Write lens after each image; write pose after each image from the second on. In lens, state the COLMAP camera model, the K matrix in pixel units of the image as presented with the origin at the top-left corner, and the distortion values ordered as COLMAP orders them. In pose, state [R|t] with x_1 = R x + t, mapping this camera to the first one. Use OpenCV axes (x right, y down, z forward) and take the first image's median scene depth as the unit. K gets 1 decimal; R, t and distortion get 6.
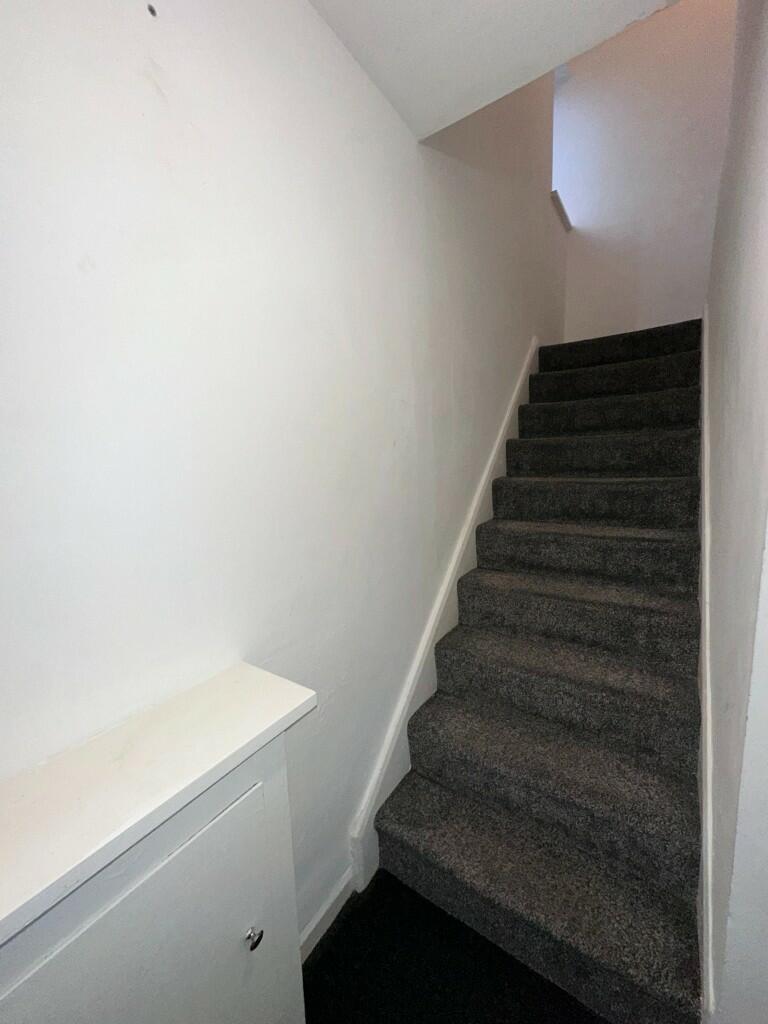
lens RADIAL K [[407.9, 0, 387.9], [0, 407.9, 515.8], [0, 0, 1]] dist [0.001839, 0.000211]
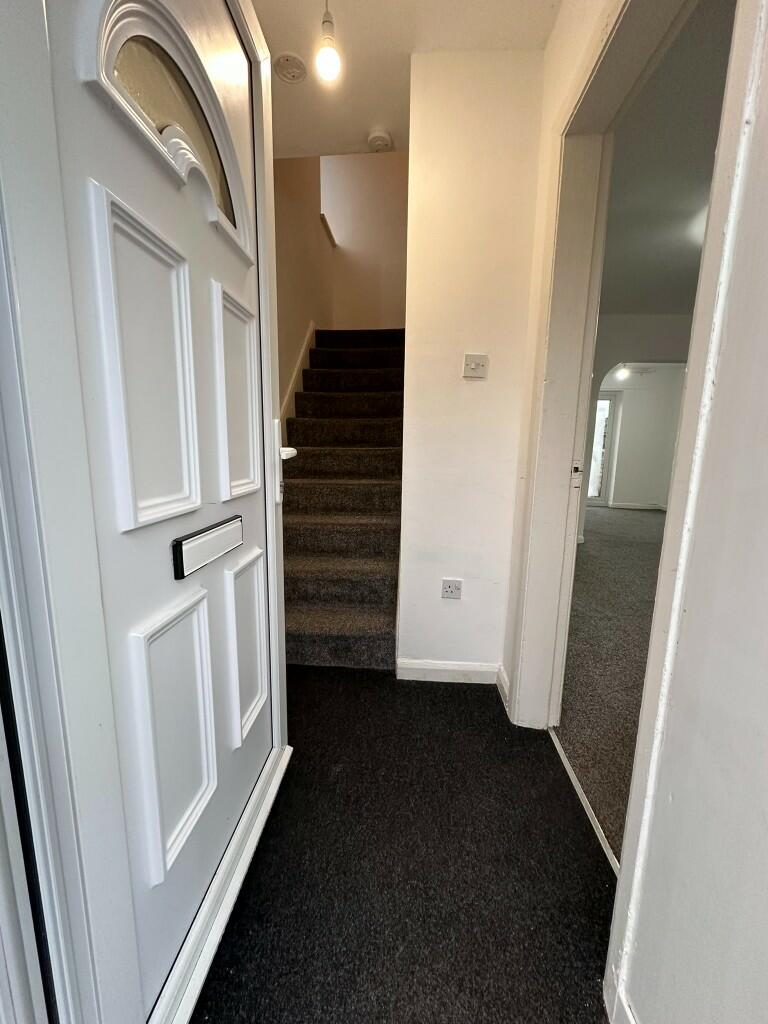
lens RADIAL K [[407.9, 0, 384.9], [0, 407.9, 509.5], [0, 0, 1]] dist [0.001839, 0.000211]
pose [[0.868679, -0.030166, 0.494456, -0.160569], [0.025868, 0.999545, 0.015534, 0.231303], [-0.494699, -0.000704, 0.869064, -0.400124]]
